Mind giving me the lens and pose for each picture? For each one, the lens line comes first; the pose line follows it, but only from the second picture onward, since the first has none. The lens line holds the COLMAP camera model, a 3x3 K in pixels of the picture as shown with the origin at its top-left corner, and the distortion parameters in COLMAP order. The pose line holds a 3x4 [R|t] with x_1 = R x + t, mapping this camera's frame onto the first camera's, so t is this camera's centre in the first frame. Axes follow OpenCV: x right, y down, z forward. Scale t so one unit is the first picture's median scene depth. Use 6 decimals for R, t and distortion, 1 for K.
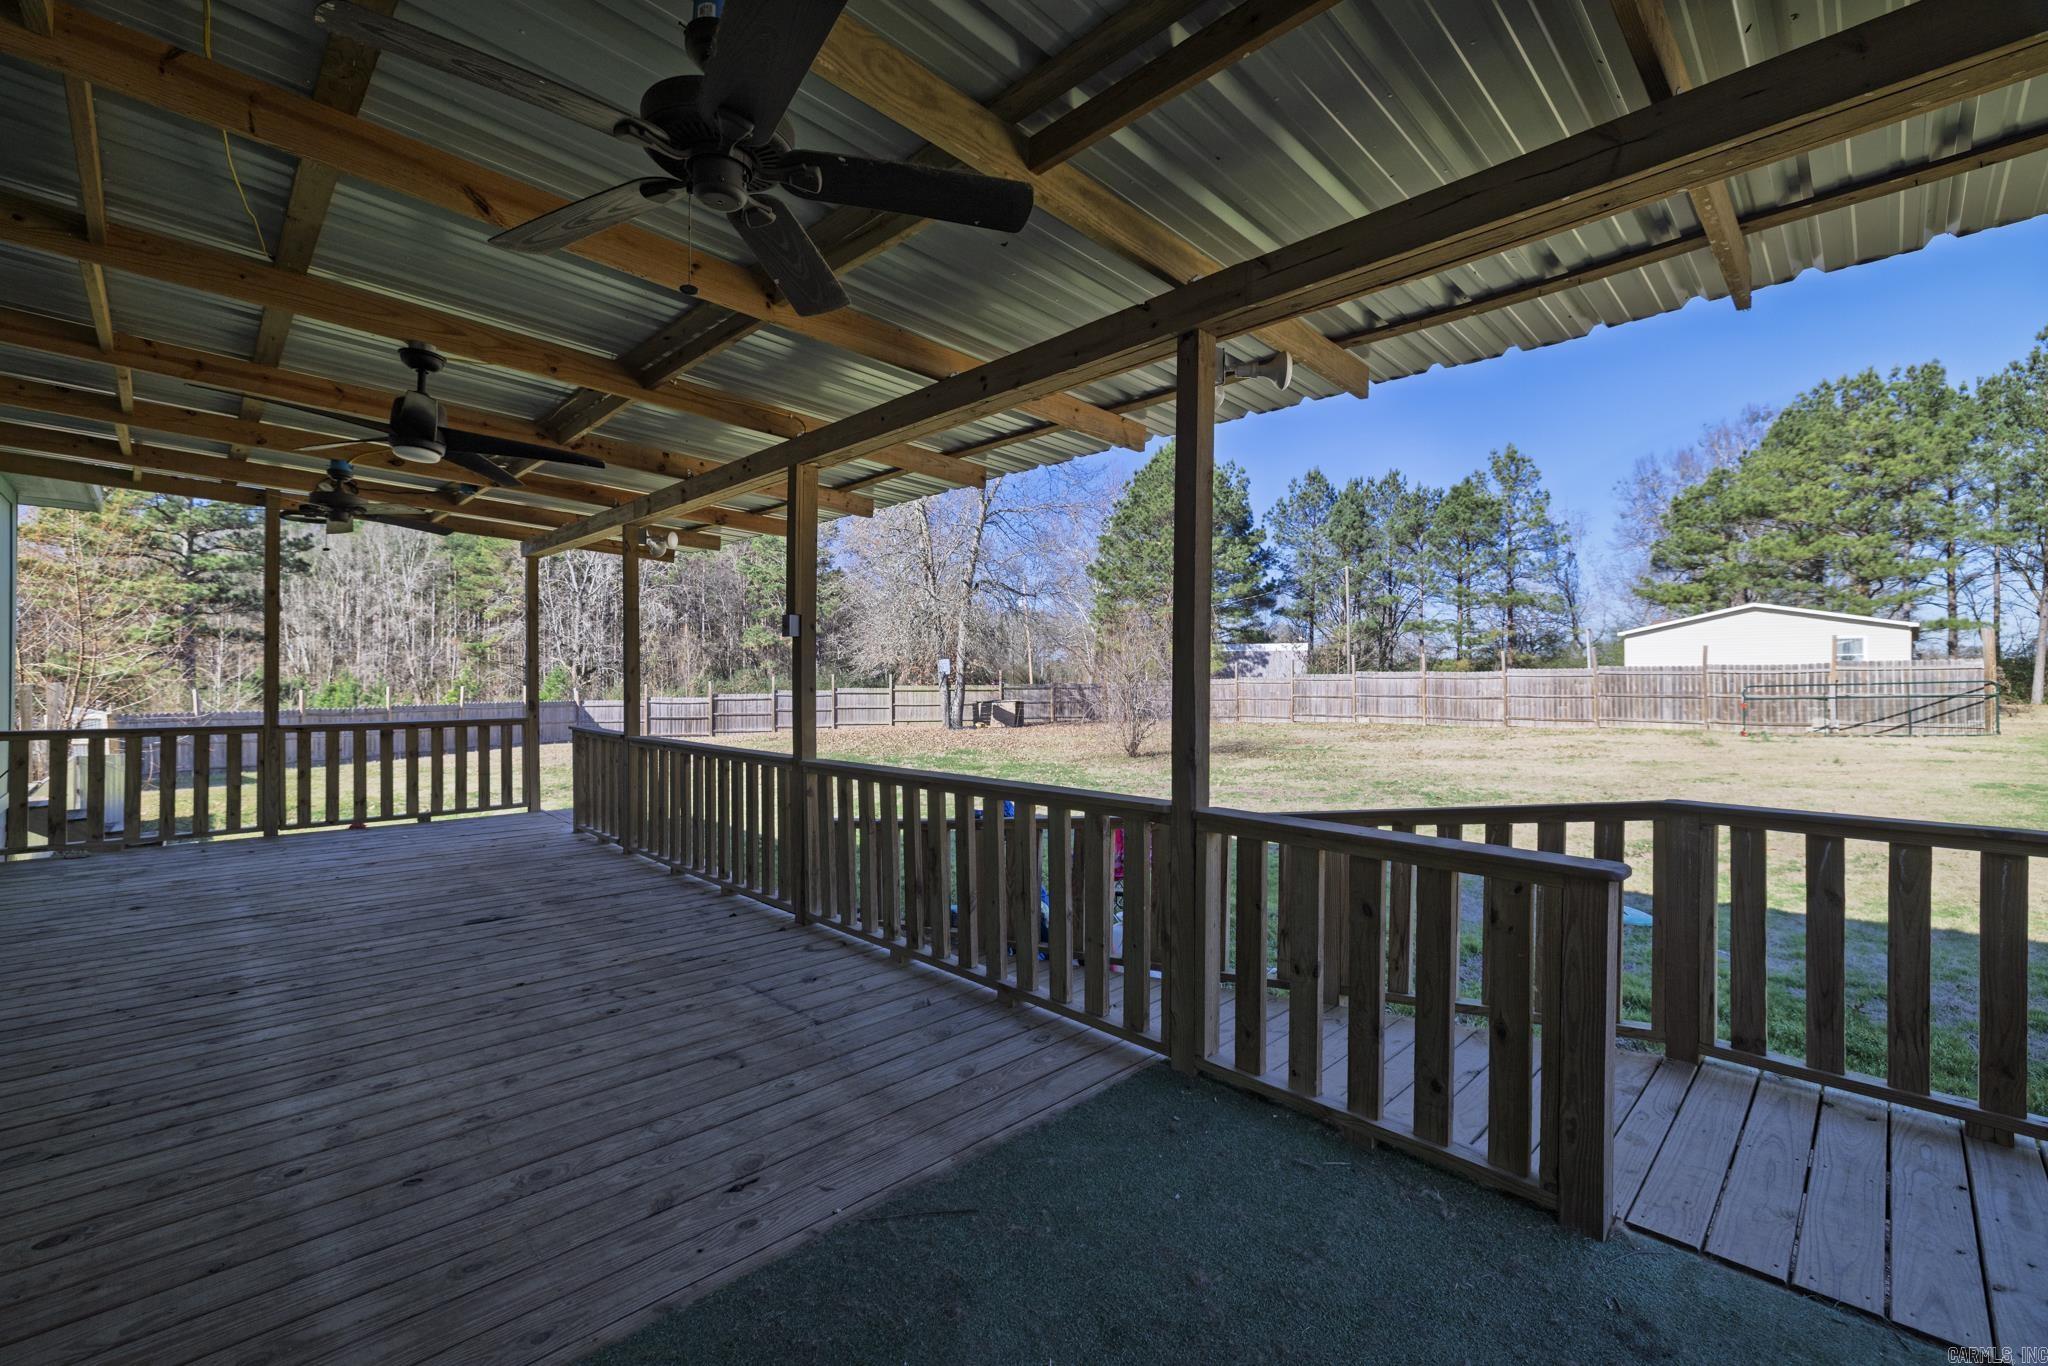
lens RADIAL K [[864.5, 0, 1014.8], [0, 864.5, 678.8], [0, 0, 1]] dist [-0.002017, 0.000209]
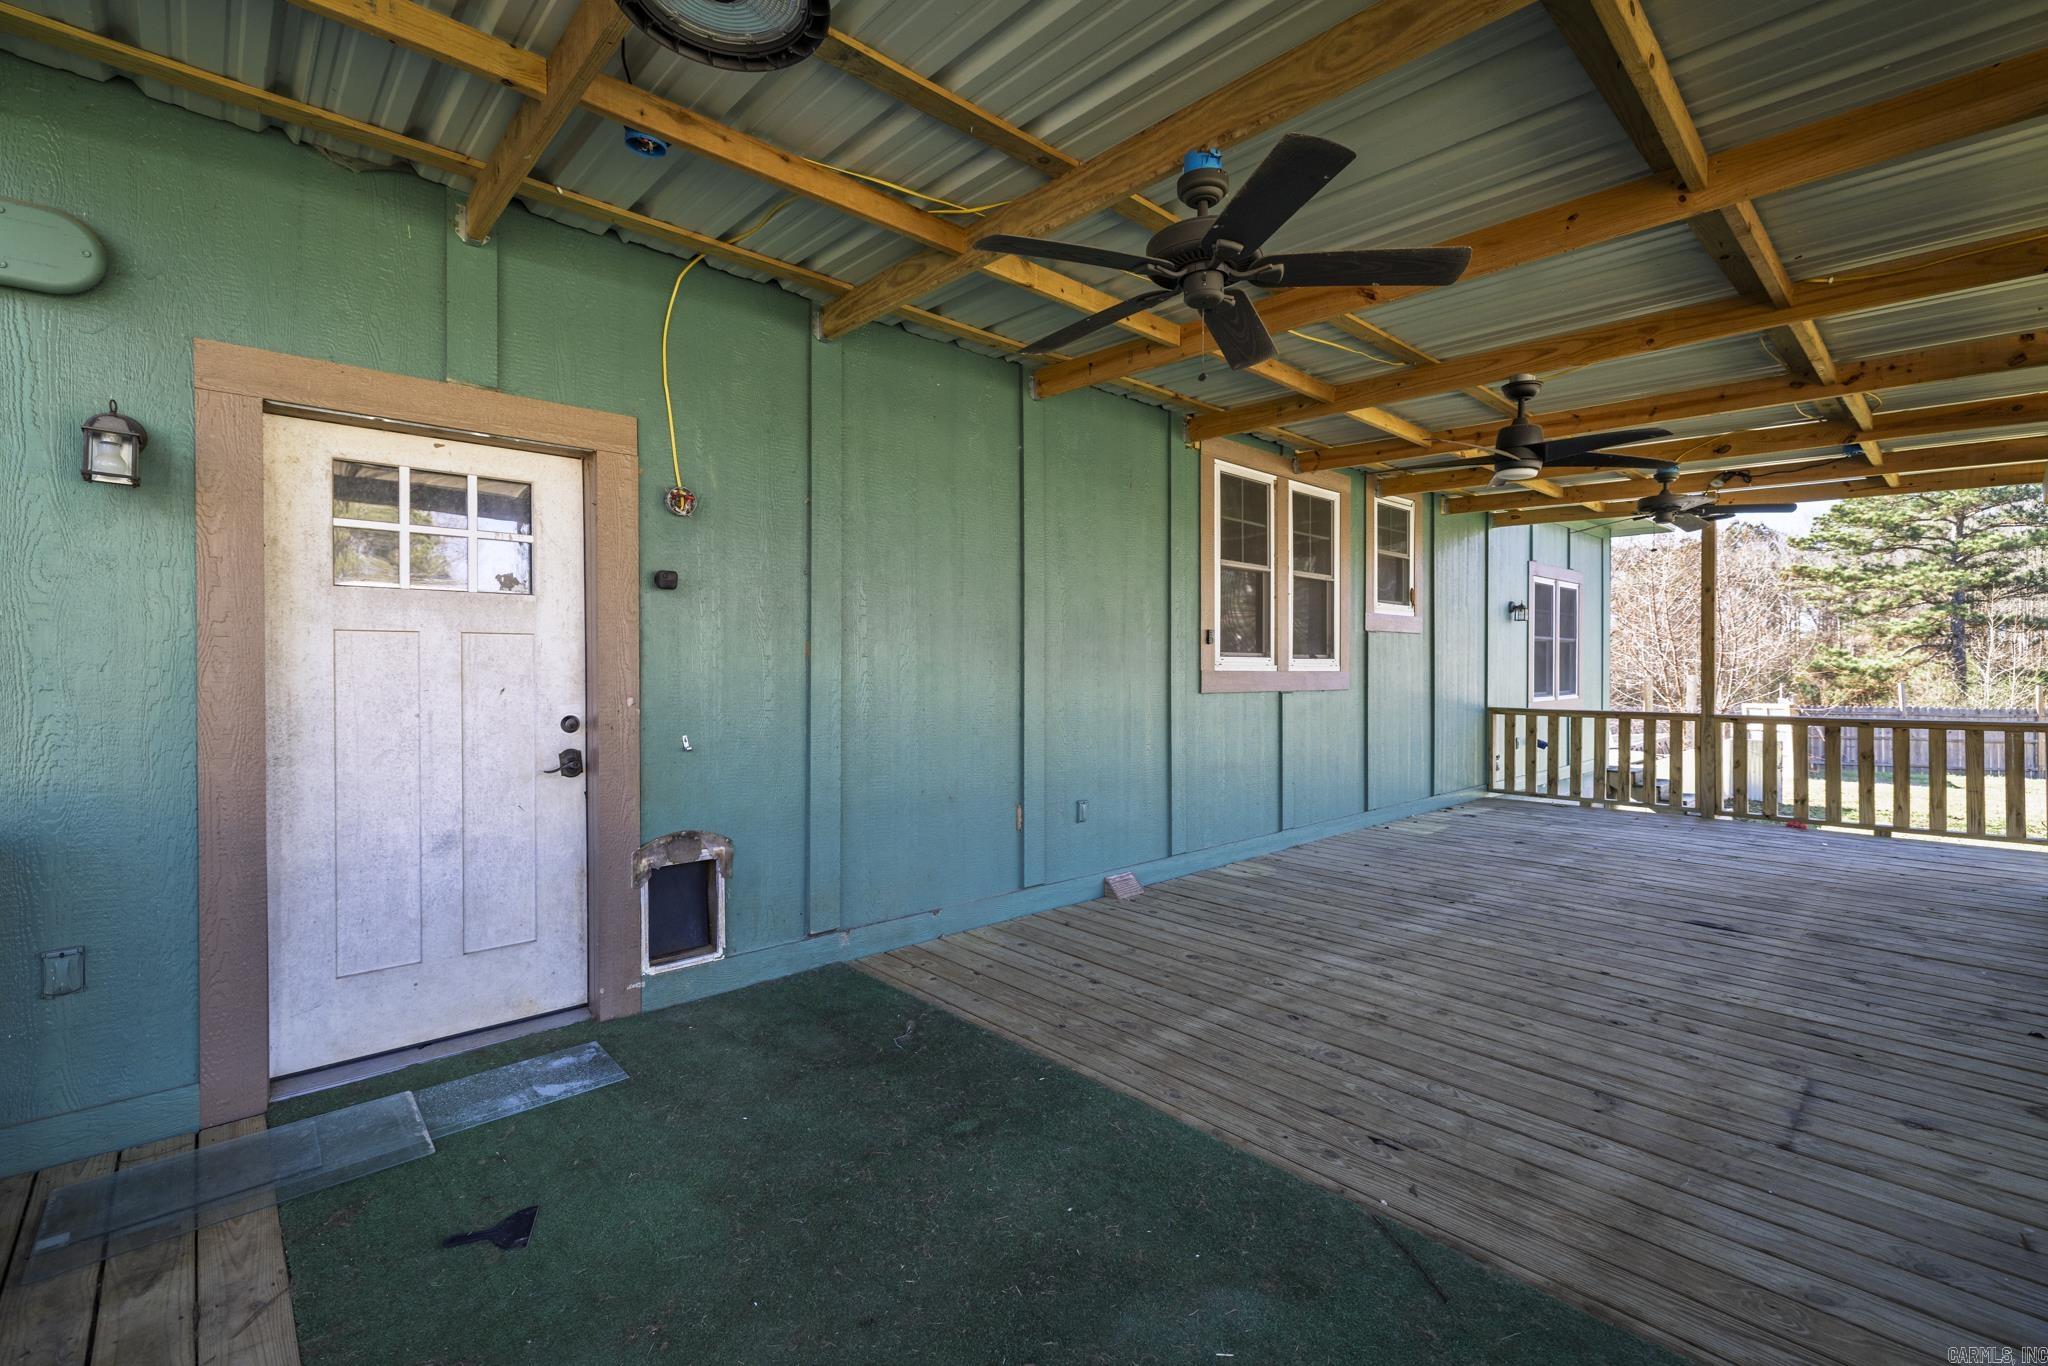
lens RADIAL K [[864.5, 0, 1014.2], [0, 864.5, 677.2], [0, 0, 1]] dist [-0.002017, 0.000209]
pose [[-0.022779, 0.006192, -0.999721, 0.476043], [-0.000411, 0.999981, 0.006203, 0.003525], [0.999740, 0.000552, -0.022776, 0.357781]]
